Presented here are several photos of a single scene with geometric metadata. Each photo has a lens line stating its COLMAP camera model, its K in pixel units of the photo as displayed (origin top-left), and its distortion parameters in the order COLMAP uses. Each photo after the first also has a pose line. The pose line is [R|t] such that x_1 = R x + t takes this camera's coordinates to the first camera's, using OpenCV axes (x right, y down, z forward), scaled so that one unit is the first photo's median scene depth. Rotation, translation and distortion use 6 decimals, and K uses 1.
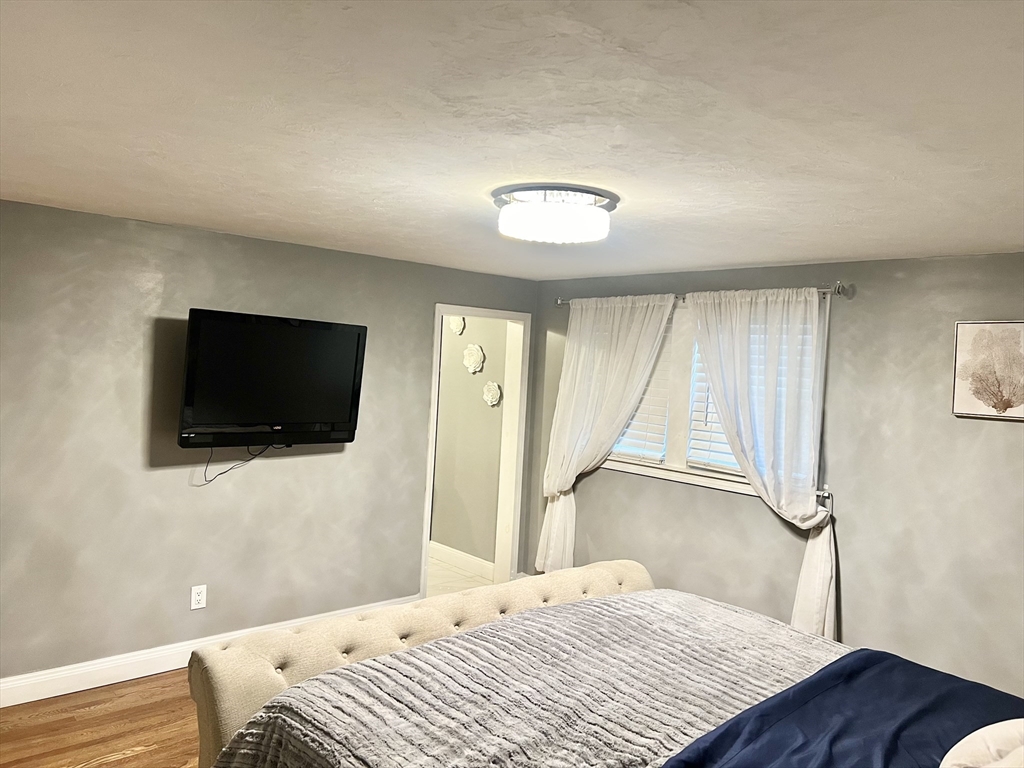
lens RADIAL K [[753.5, 0, 512.0], [0, 753.5, 384.0], [0, 0, 1]] dist [-0.003684, -0.001468]
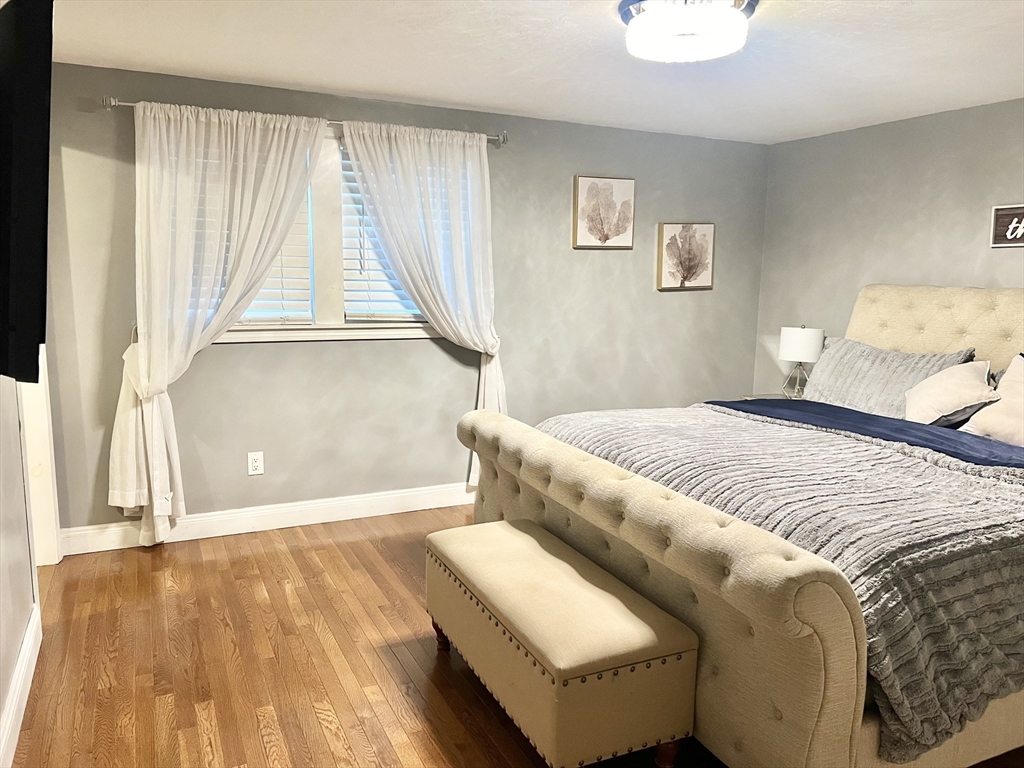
lens RADIAL K [[781.5, 0, 512.0], [0, 781.5, 384.0], [0, 0, 1]] dist [0.031311, -0.000553]
pose [[0.278951, -0.194448, 0.940413, -0.743995], [0.022866, 0.980353, 0.195923, 0.004069], [-0.960033, -0.033149, 0.277917, 0.661321]]
